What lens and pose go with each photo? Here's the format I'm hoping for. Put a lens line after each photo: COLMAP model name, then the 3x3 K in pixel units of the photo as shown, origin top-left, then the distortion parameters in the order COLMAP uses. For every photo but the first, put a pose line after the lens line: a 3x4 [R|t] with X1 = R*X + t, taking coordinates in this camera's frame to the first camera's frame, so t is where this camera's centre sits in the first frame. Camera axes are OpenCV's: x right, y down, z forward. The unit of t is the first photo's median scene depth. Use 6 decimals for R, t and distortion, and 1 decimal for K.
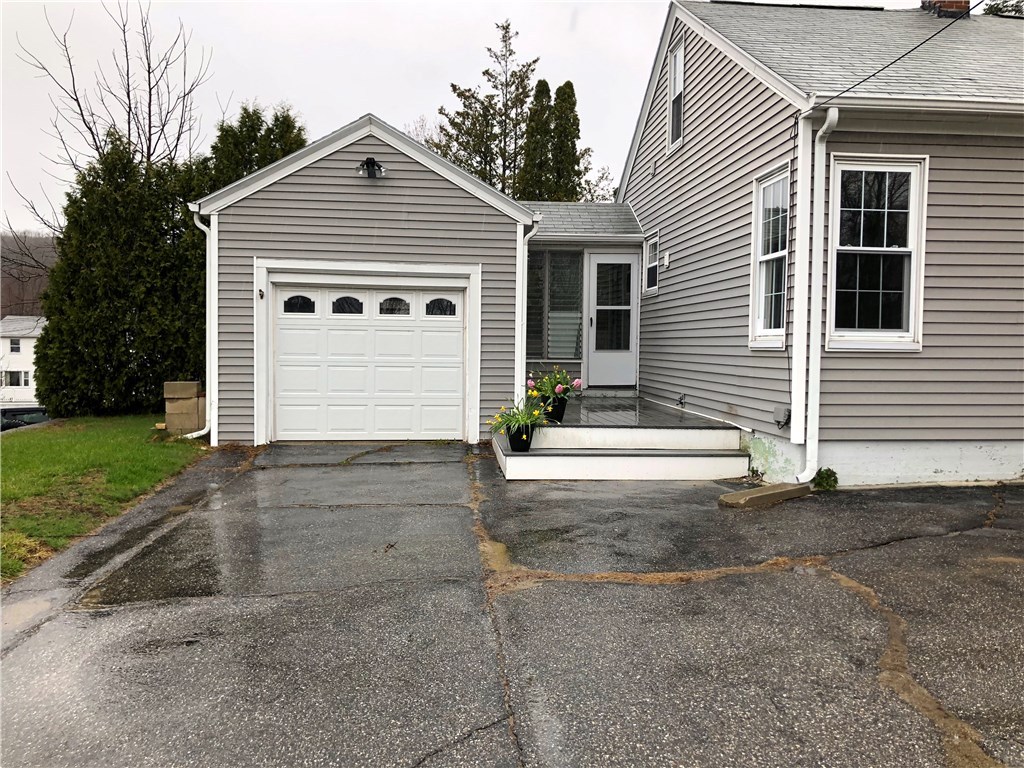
lens RADIAL K [[833.1, 0, 514.2], [0, 833.1, 372.5], [0, 0, 1]] dist [0.010671, -0.003946]
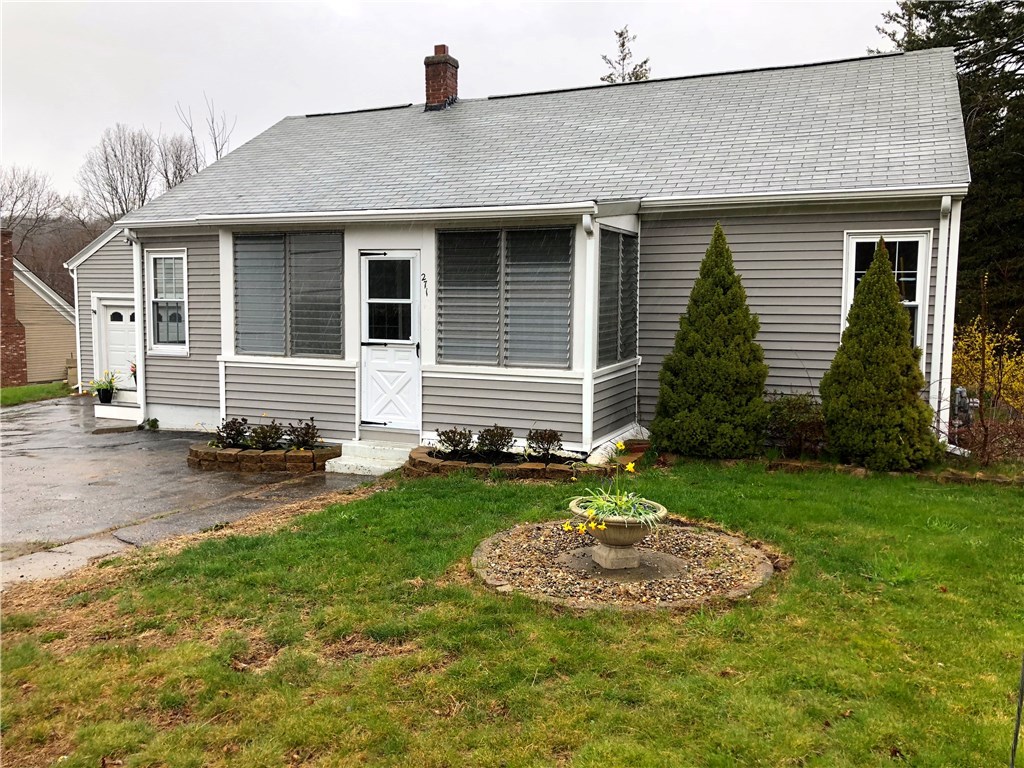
lens RADIAL K [[833.1, 0, 514.2], [0, 833.1, 372.5], [0, 0, 1]] dist [0.010671, -0.003946]
pose [[0.880951, 0.033827, -0.471998, 1.371550], [-0.013247, 0.998814, 0.046857, -0.059134], [0.473023, -0.035026, 0.880354, -0.179216]]
